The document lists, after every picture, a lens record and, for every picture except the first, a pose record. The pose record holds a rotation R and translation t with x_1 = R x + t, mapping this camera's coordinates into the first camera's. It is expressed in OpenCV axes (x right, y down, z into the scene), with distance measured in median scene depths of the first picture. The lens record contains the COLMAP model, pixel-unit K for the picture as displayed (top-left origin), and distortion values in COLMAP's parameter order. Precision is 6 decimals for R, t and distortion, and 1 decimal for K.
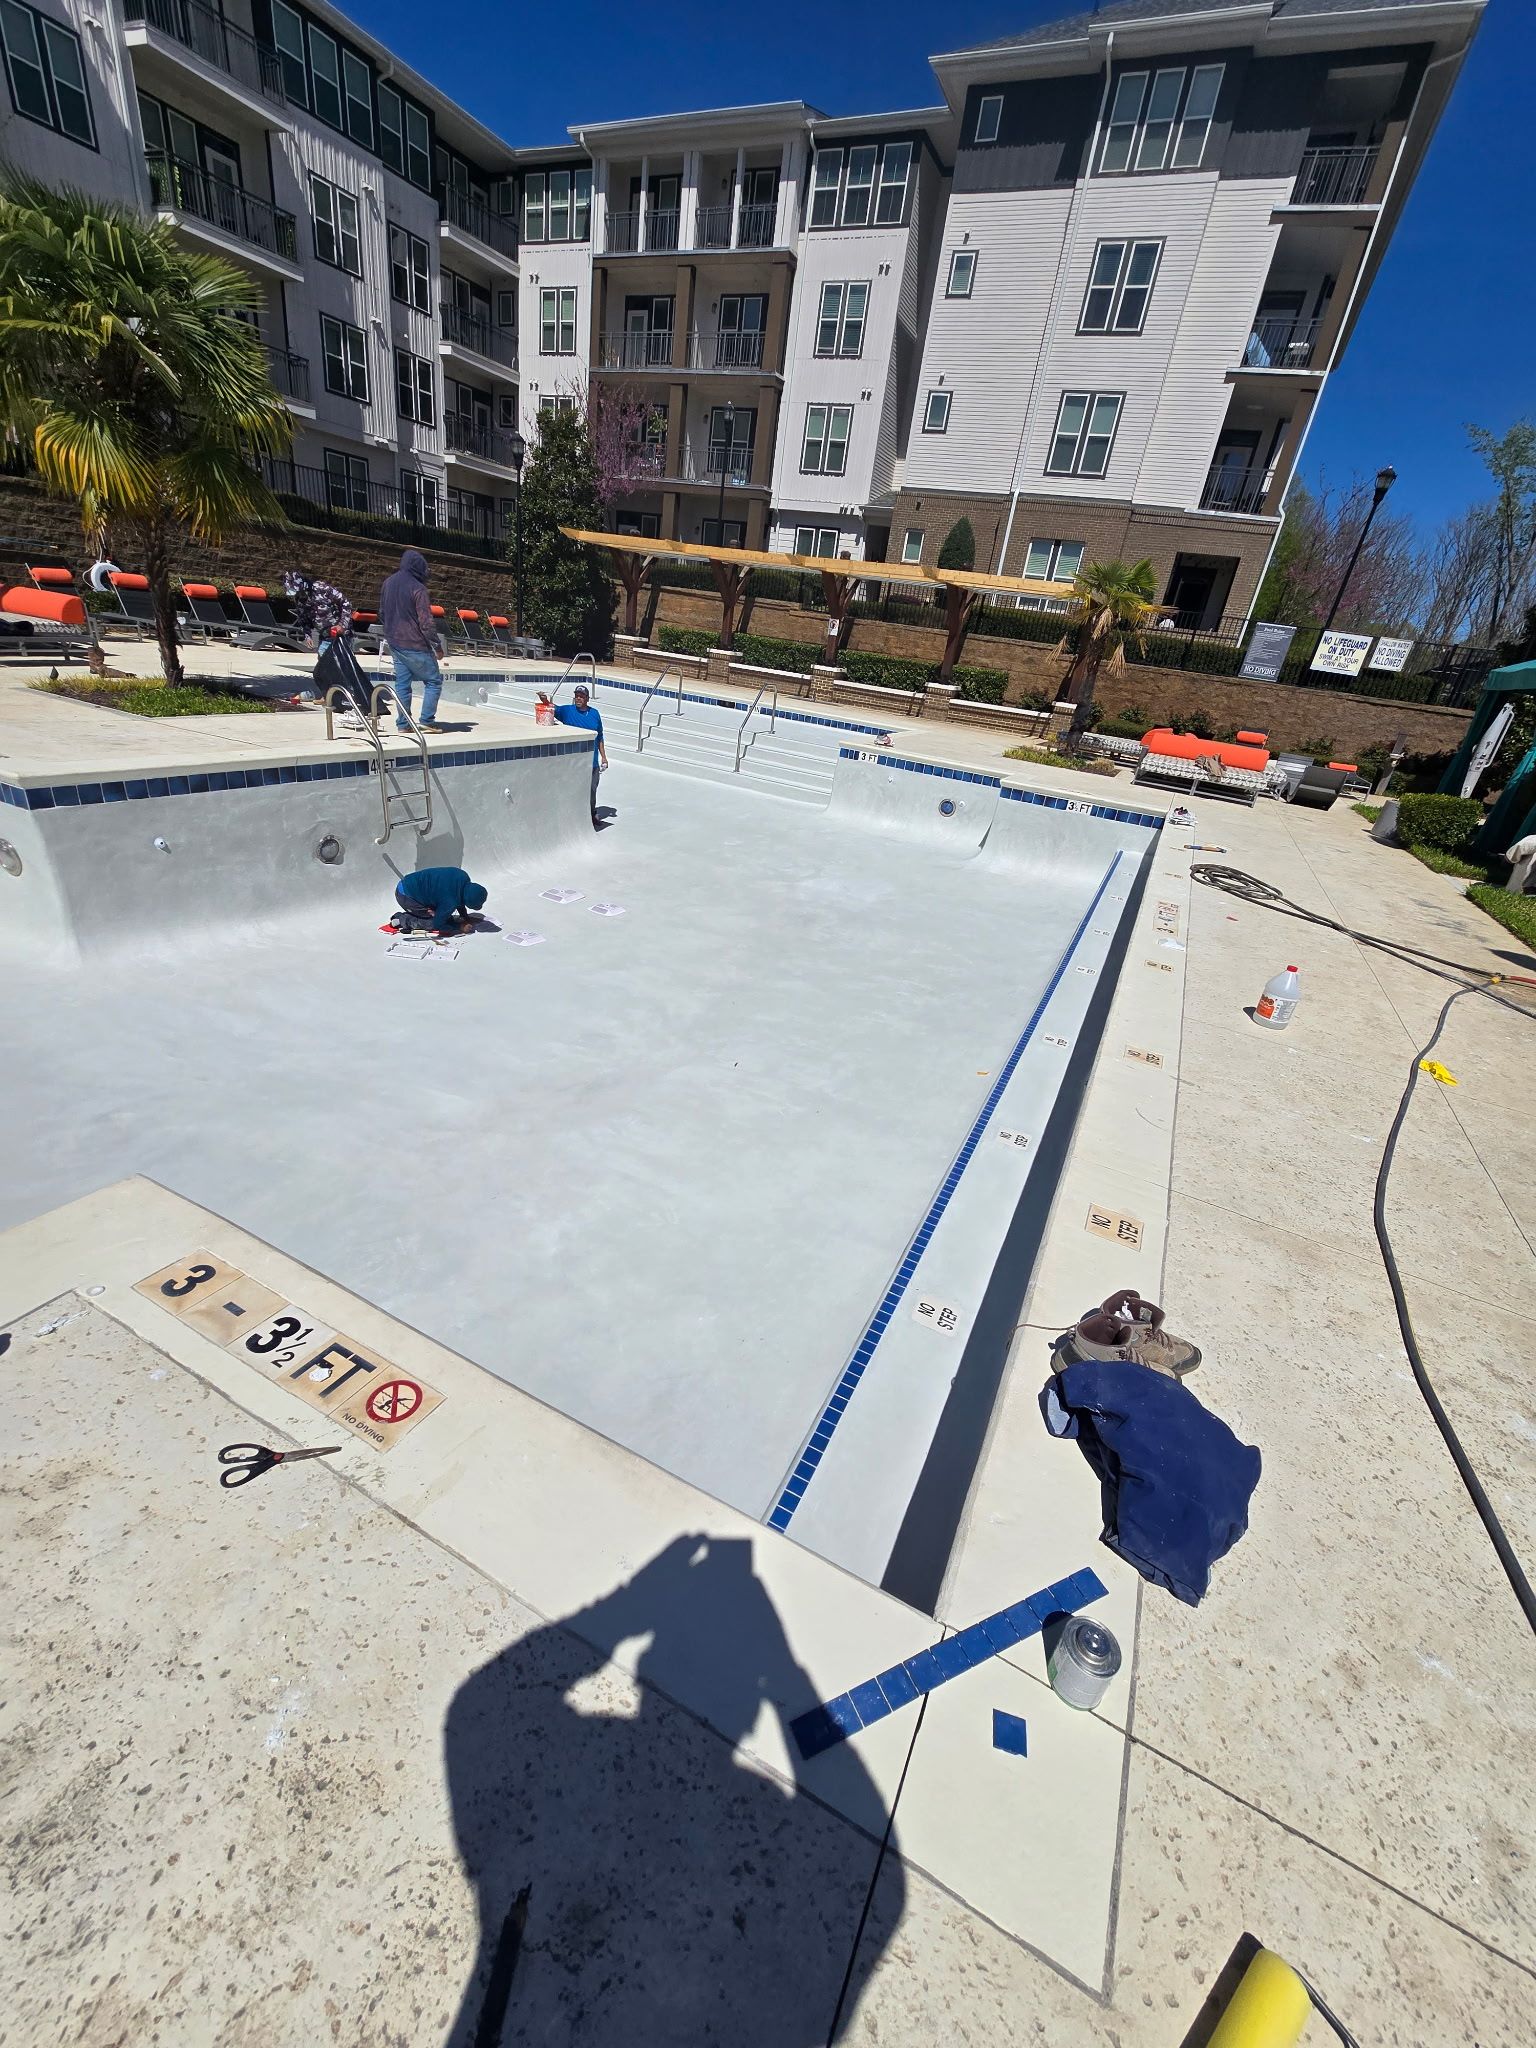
lens RADIAL K [[839.1, 0, 768.0], [0, 839.1, 1024.0], [0, 0, 1]] dist [0.007305, -0.005010]
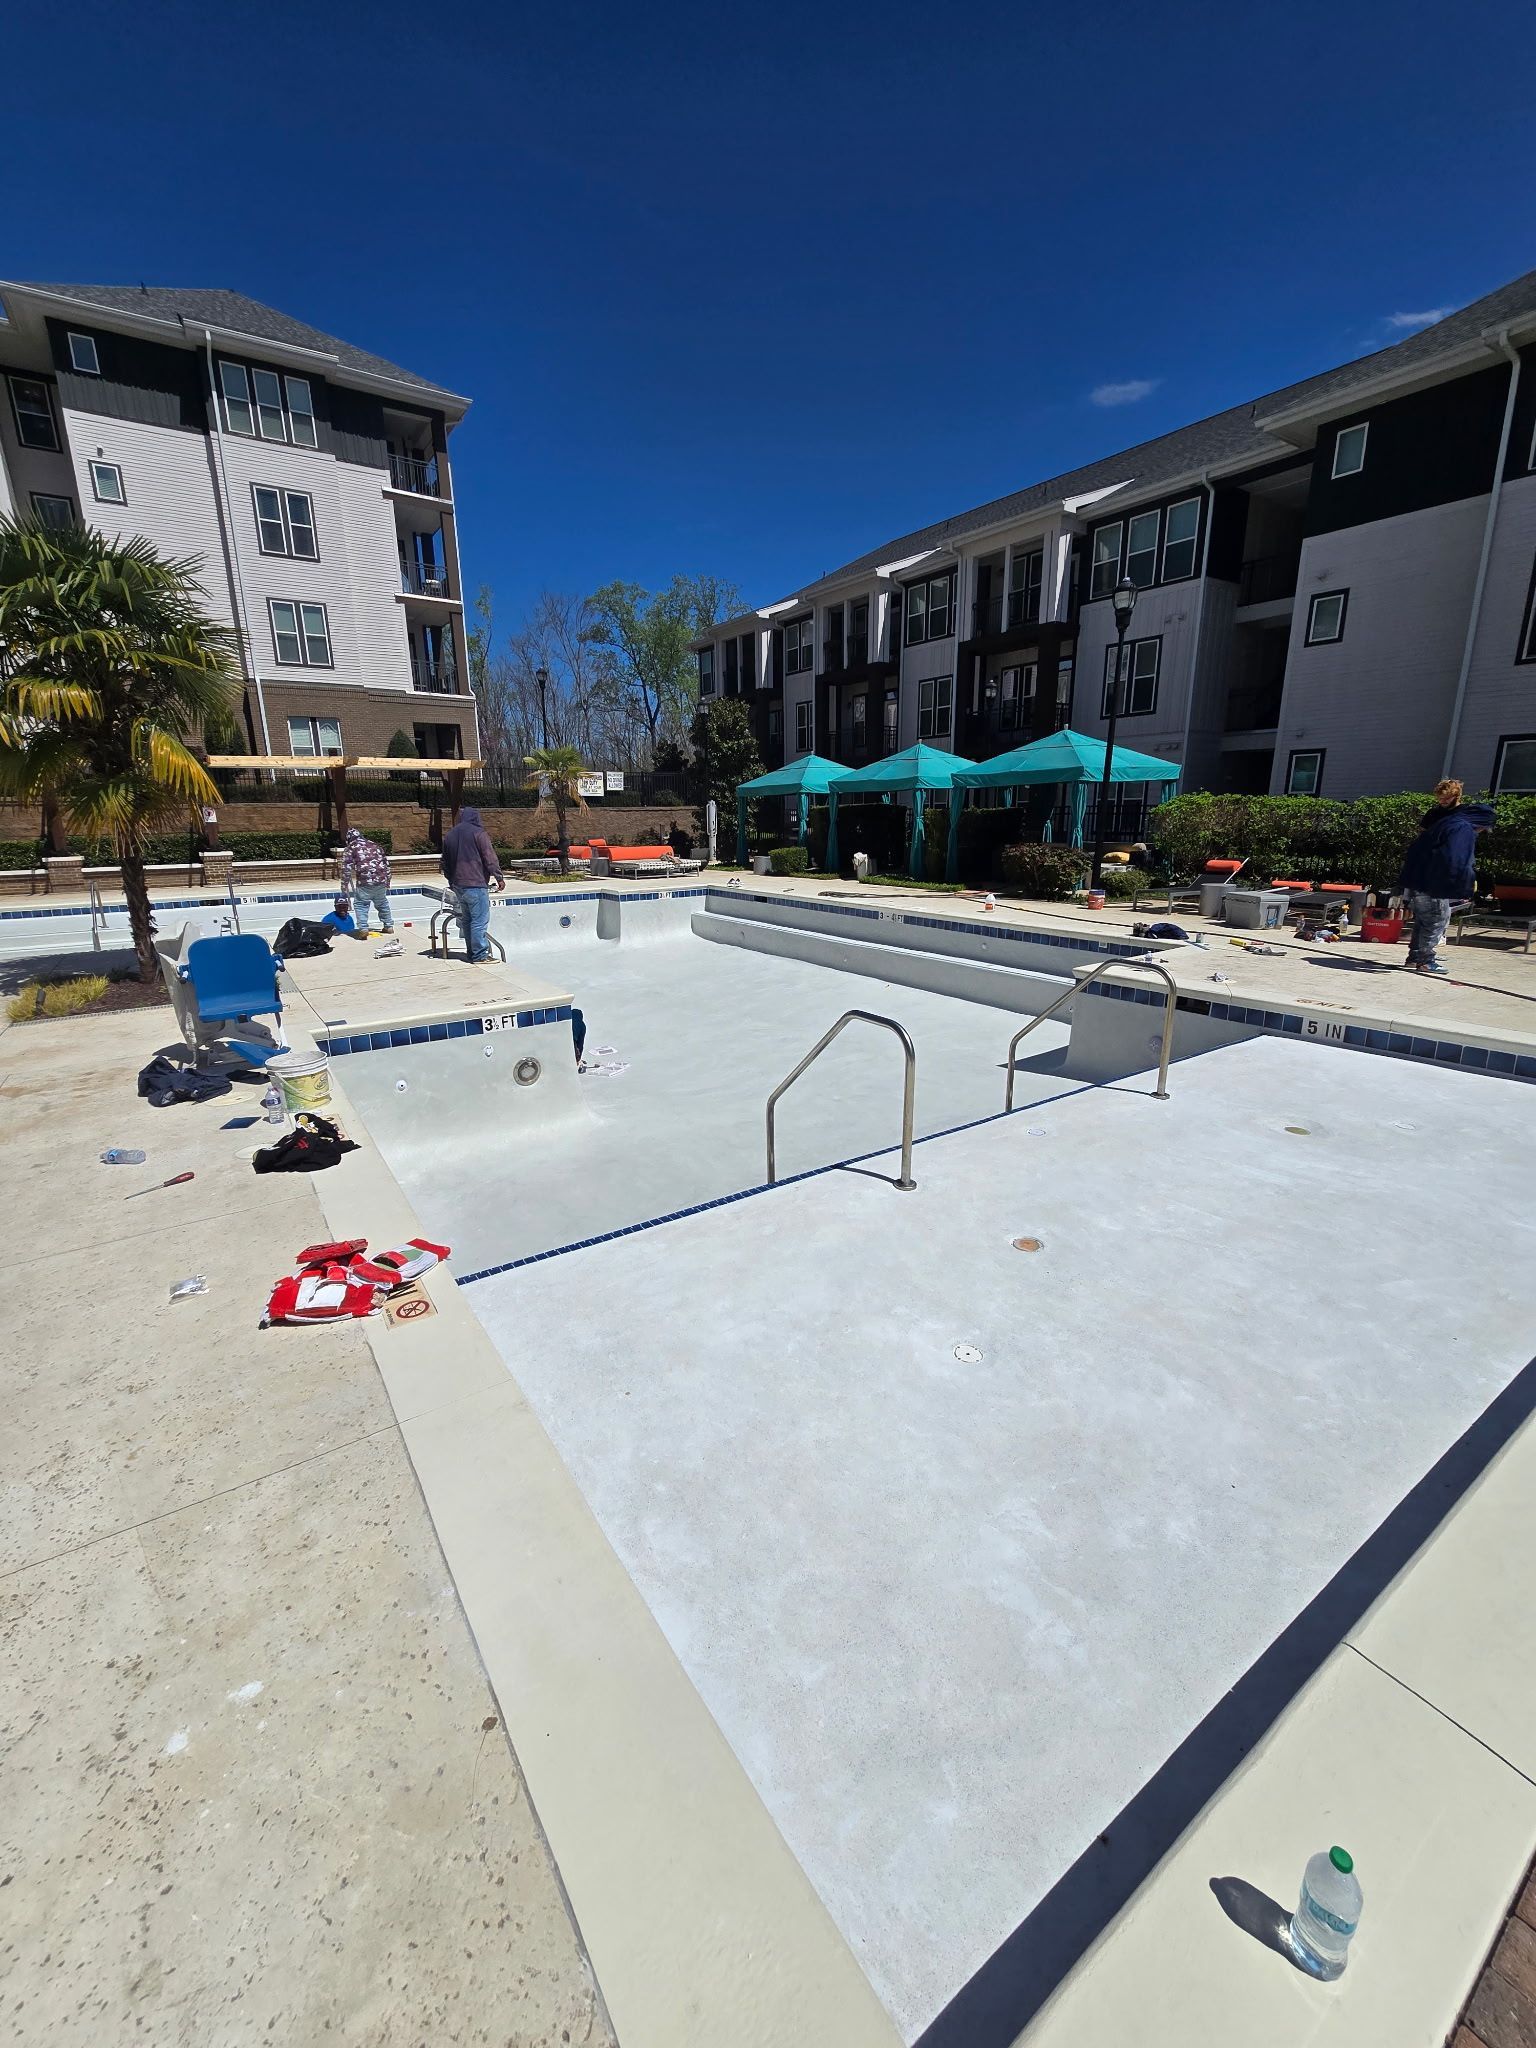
lens RADIAL K [[839.1, 0, 768.0], [0, 839.1, 1024.0], [0, 0, 1]] dist [0.007305, -0.005010]
pose [[0.479238, -0.345571, 0.806791, -0.483563], [0.441914, 0.889213, 0.118376, -0.071341], [-0.758316, 0.299802, 0.578857, -0.013611]]
